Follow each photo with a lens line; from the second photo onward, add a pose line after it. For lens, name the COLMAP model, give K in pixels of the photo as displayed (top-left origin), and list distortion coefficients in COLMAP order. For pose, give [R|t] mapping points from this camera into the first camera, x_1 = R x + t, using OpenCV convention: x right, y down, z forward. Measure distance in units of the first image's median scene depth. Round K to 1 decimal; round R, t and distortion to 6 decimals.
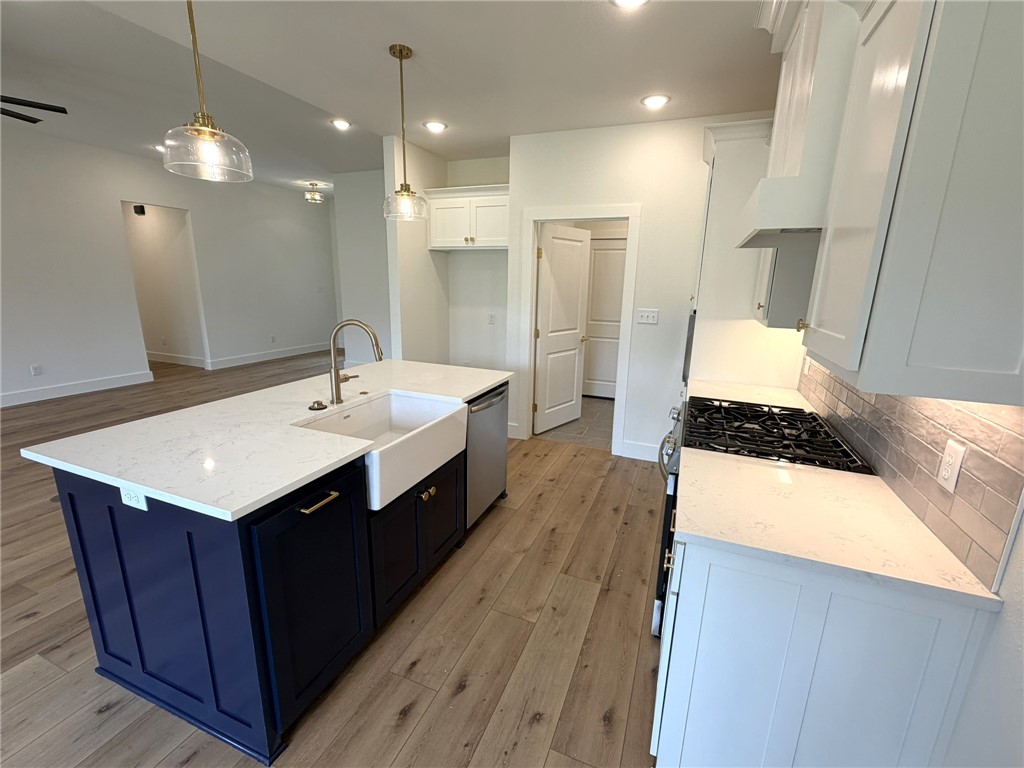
lens RADIAL K [[435.1, 0, 512.0], [0, 435.1, 384.0], [0, 0, 1]] dist [-0.005999, -0.000299]
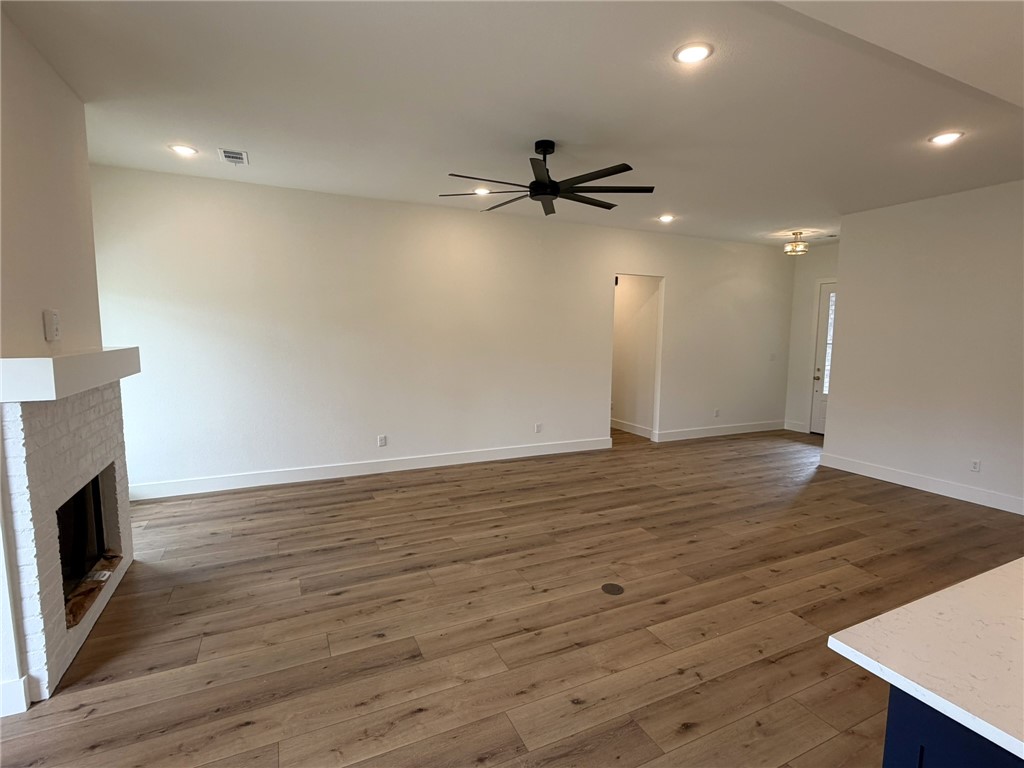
lens RADIAL K [[486.2, 0, 512.0], [0, 486.2, 384.0], [0, 0, 1]] dist [0.000224, -0.000118]
pose [[0.737144, 0.056557, -0.673365, -0.240104], [-0.151414, 0.984977, -0.083025, -0.022466], [0.658554, 0.163159, 0.734633, 0.014245]]
